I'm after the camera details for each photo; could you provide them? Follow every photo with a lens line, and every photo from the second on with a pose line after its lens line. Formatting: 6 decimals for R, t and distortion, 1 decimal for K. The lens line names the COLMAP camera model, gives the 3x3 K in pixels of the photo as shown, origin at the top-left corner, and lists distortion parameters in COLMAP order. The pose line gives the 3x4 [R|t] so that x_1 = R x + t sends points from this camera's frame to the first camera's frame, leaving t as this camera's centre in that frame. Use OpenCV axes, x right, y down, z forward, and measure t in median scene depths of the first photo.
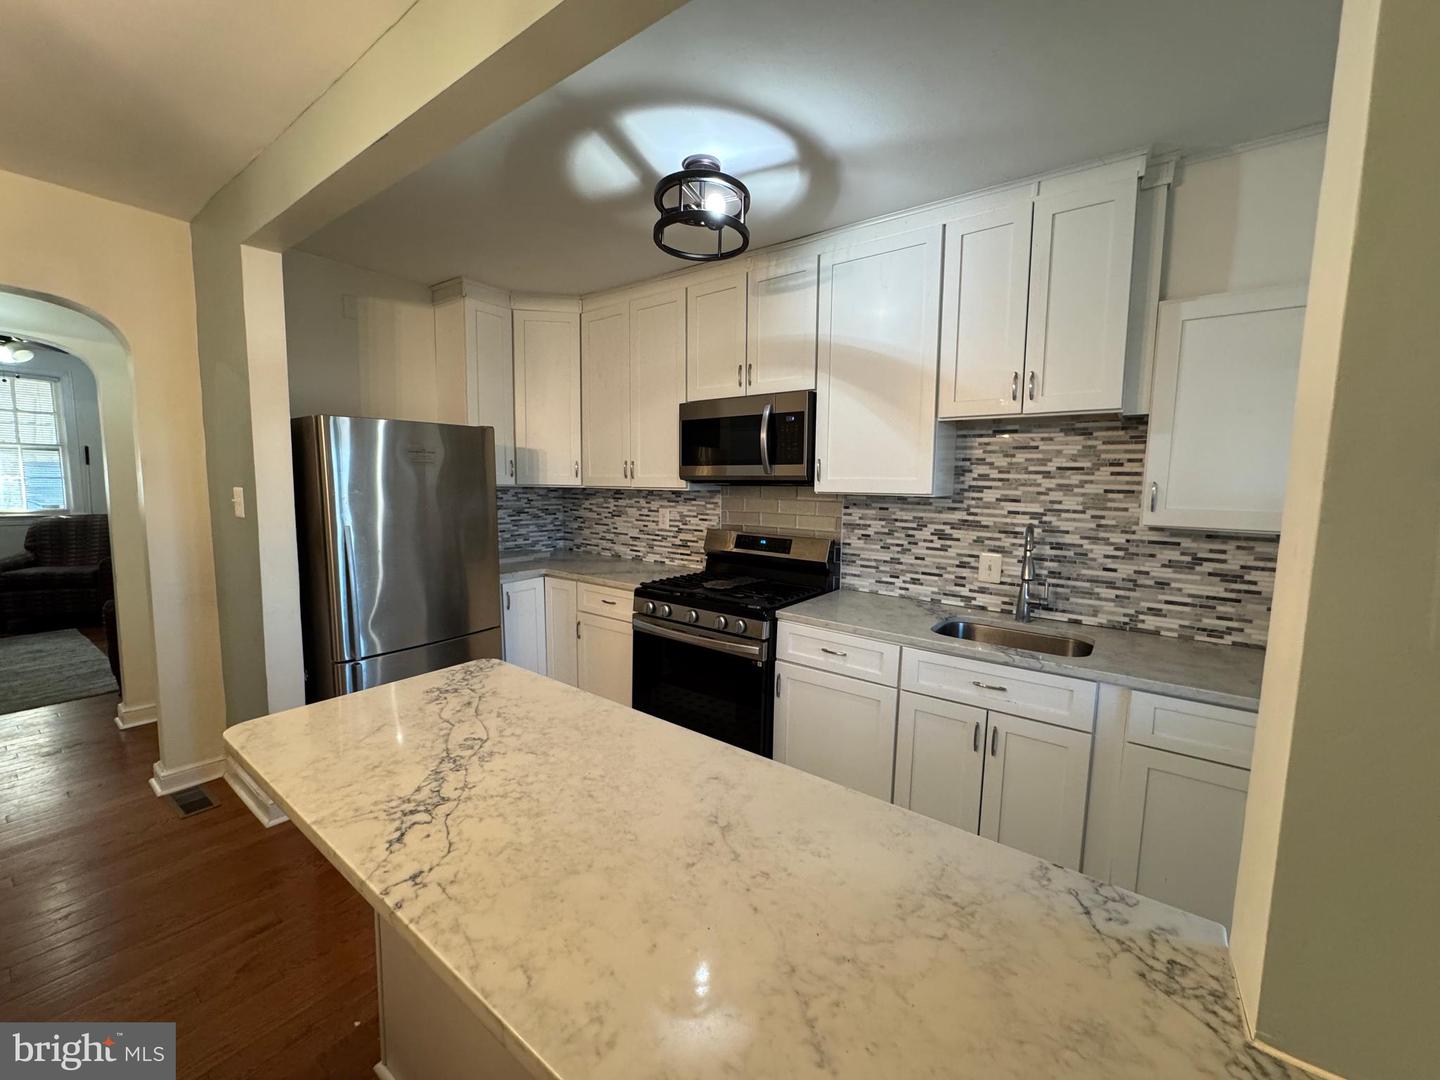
lens RADIAL K [[573.0, 0, 721.4], [0, 573.0, 535.6], [0, 0, 1]] dist [-0.002574, -0.000004]
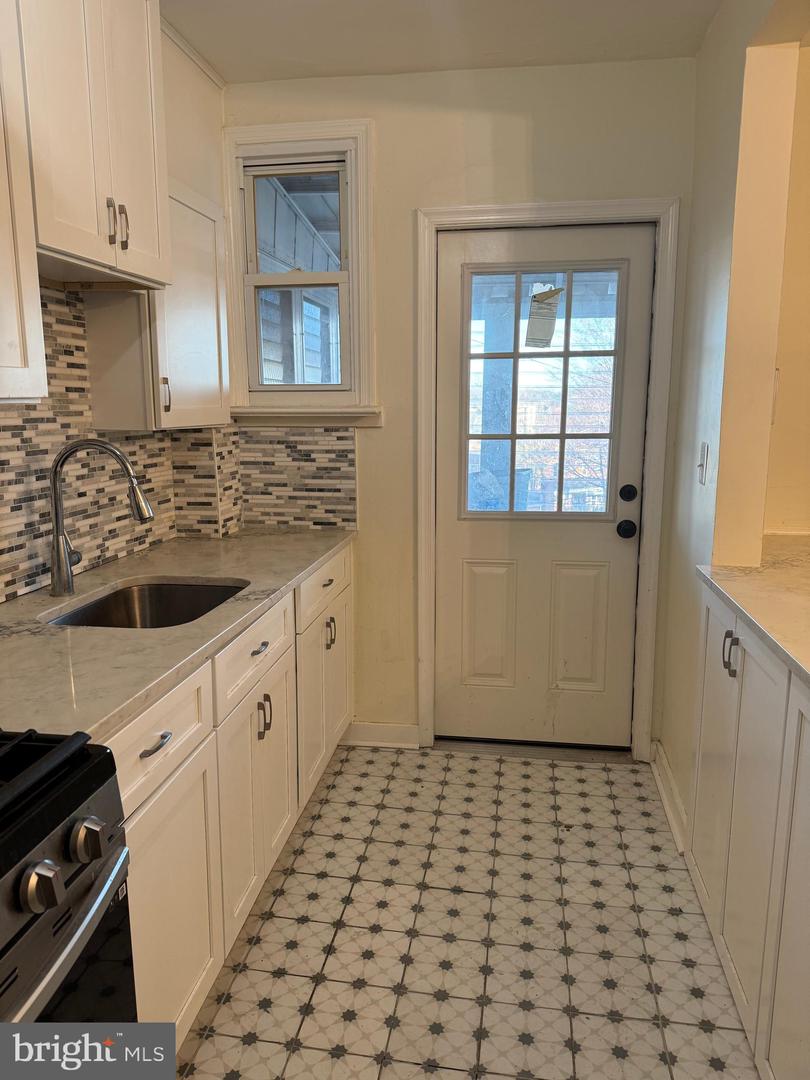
lens RADIAL K [[757.6, 0, 402.5], [0, 757.6, 545.1], [0, 0, 1]] dist [0.052084, -0.069720]
pose [[-0.461560, -0.182286, 0.868179, -0.387962], [0.081269, 0.965856, 0.246001, -0.085624], [-0.883379, 0.184101, -0.430986, 1.017265]]
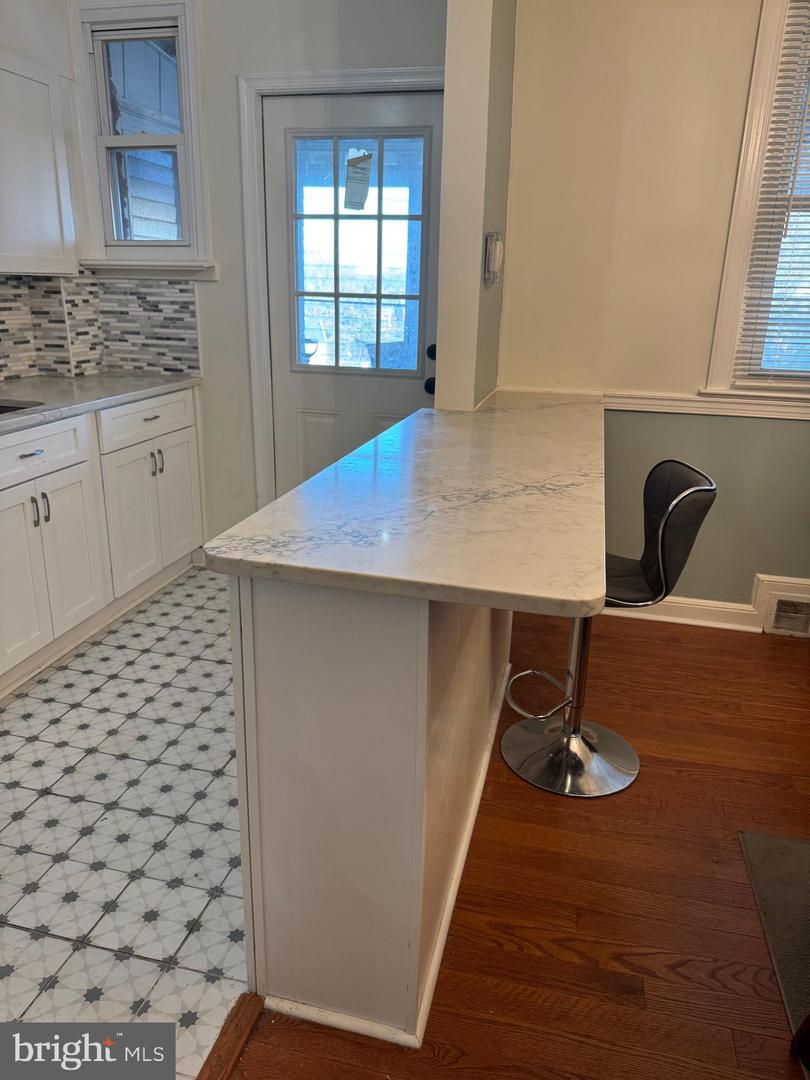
lens RADIAL K [[757.6, 0, 401.6], [0, 757.6, 538.3], [0, 0, 1]] dist [0.052084, -0.069720]
pose [[-0.388003, -0.320567, 0.864113, -0.743340], [0.059880, 0.926814, 0.370716, -0.032482], [-0.919711, 0.195582, -0.340410, 0.732684]]
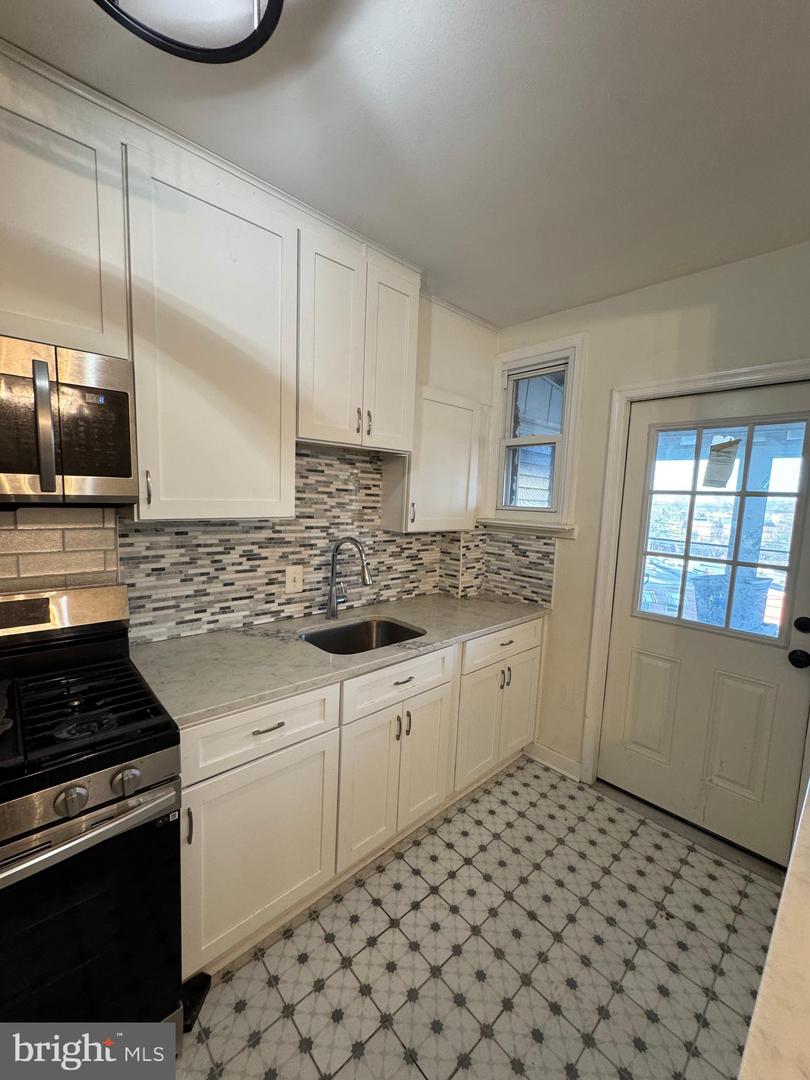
lens RADIAL K [[429.8, 0, 406.4], [0, 429.8, 539.6], [0, 0, 1]] dist [-0.002574, -0.000004]
pose [[0.184580, -0.112417, 0.976367, -0.295796], [0.060660, 0.992846, 0.102847, -0.095022], [-0.980944, 0.040243, 0.190078, 0.668404]]
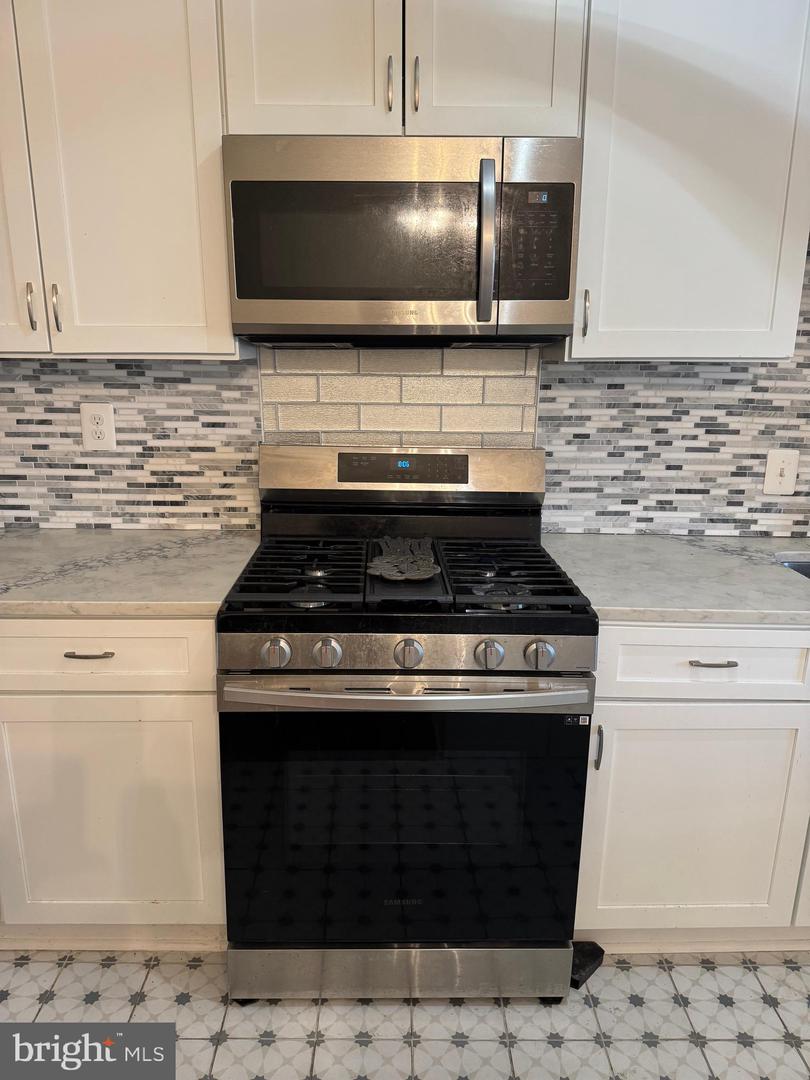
lens RADIAL K [[757.6, 0, 404.7], [0, 757.6, 539.7], [0, 0, 1]] dist [0.052084, -0.069720]
pose [[0.790157, -0.157027, 0.592447, -0.417319], [0.062225, 0.982181, 0.177335, -0.052041], [-0.609737, -0.103258, 0.785849, 0.602759]]
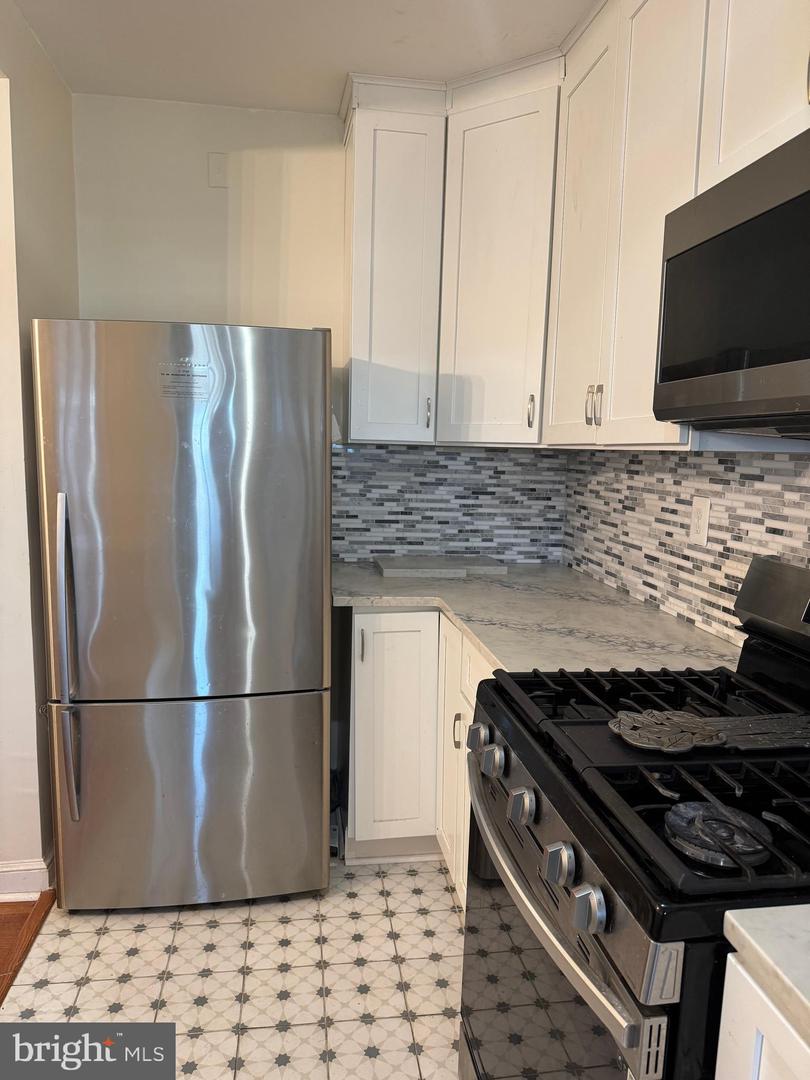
lens RADIAL K [[757.6, 0, 396.1], [0, 757.6, 546.1], [0, 0, 1]] dist [0.052084, -0.069720]
pose [[0.705192, 0.096489, -0.702421, 0.217707], [-0.080467, 0.995187, 0.055921, -0.037733], [0.704436, 0.017087, 0.709562, 0.664947]]
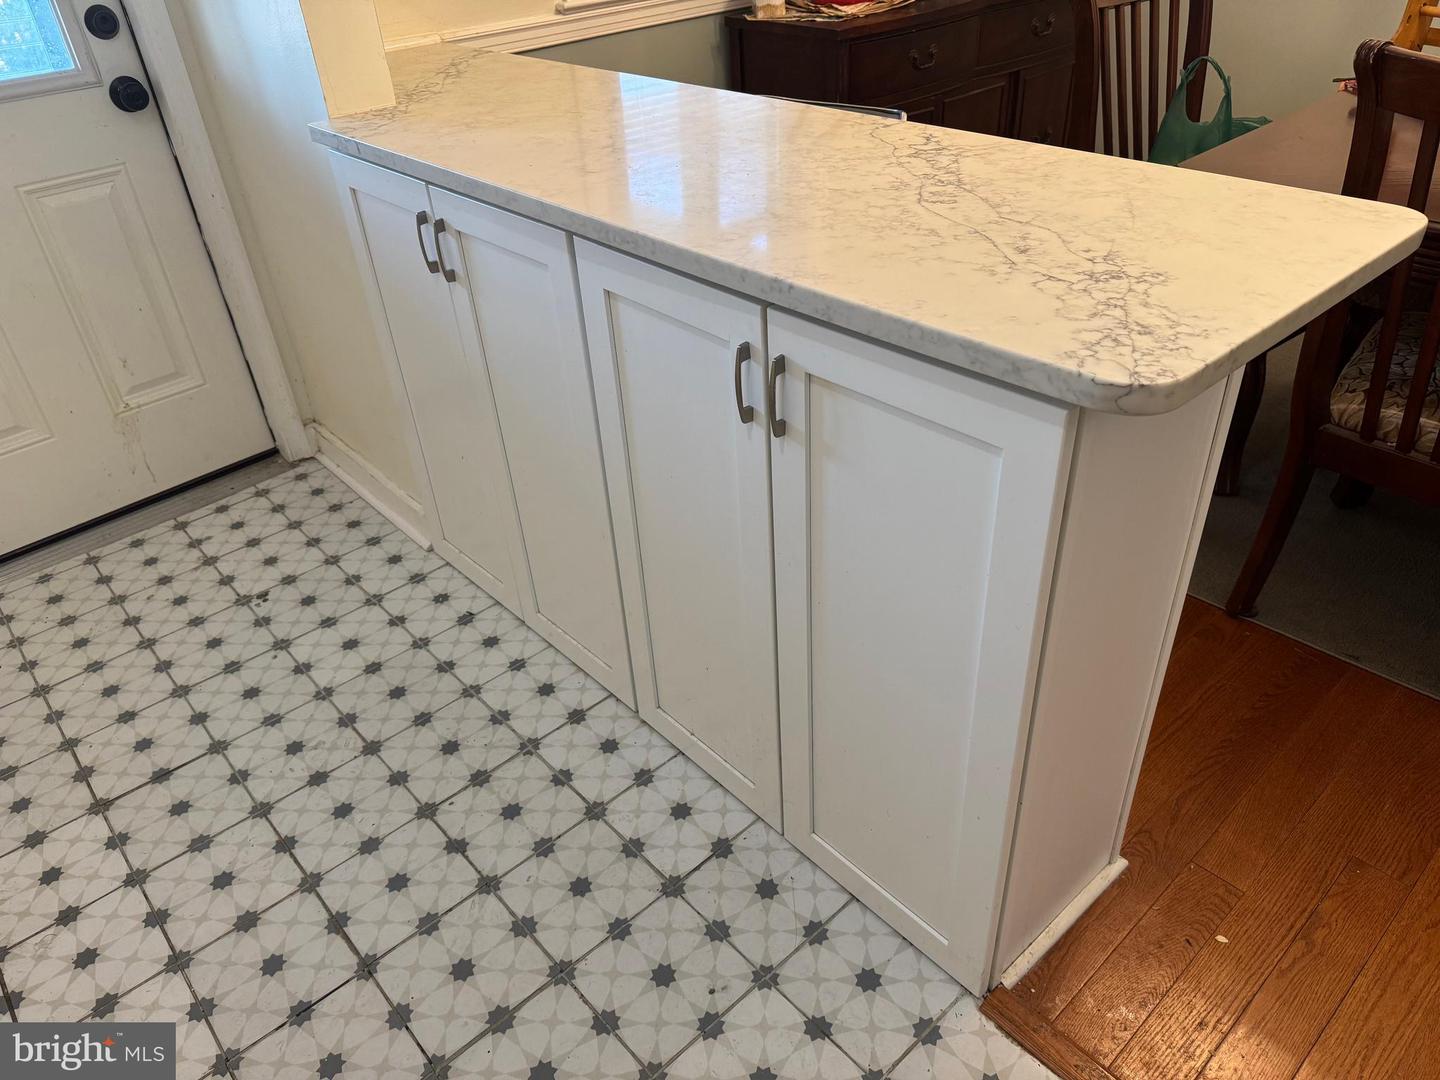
lens RADIAL K [[1010.1, 0, 708.2], [0, 1010.1, 545.7], [0, 0, 1]] dist [0.052084, -0.069720]
pose [[-0.978430, -0.088507, 0.186659, -0.203594], [0.056377, 0.754870, 0.653447, -0.041390], [-0.198738, 0.649875, -0.733597, 0.995690]]
